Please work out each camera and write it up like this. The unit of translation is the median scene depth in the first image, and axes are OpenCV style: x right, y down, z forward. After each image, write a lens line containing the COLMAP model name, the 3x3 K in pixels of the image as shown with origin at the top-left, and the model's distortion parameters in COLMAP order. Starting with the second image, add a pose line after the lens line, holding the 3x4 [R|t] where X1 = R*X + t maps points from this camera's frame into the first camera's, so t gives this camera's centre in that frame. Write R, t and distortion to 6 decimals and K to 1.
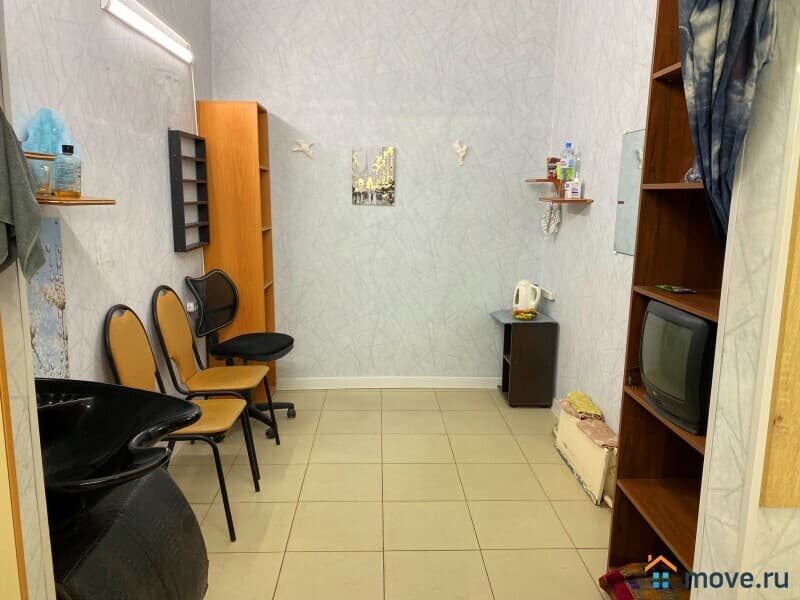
lens RADIAL K [[597.6, 0, 400.0], [0, 597.6, 300.0], [0, 0, 1]] dist [0.062995, -0.095713]
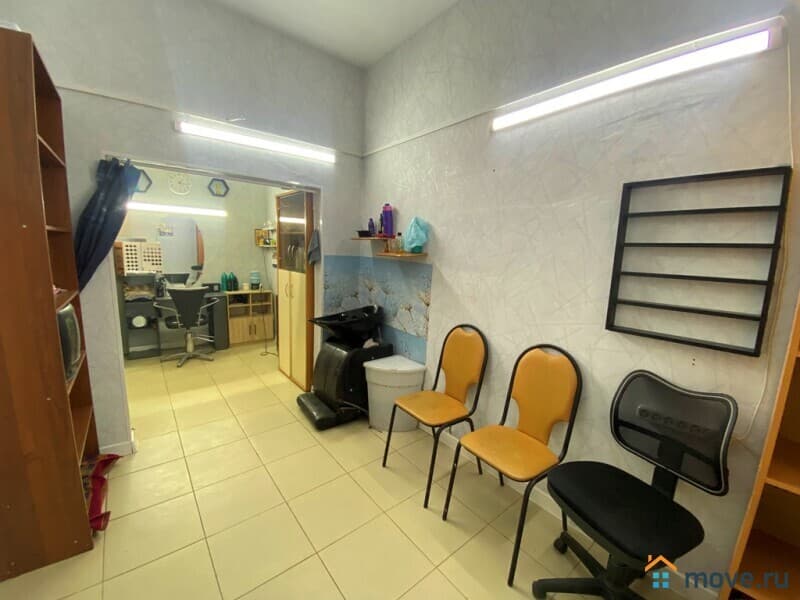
lens RADIAL K [[321.8, 0, 400.0], [0, 321.8, 300.0], [0, 0, 1]] dist [0.000923, 0.000019]
pose [[-0.802073, 0.045592, -0.595483, 0.210579], [-0.148642, 0.950467, 0.272981, -0.304809], [0.578433, 0.307465, -0.755567, 1.794907]]
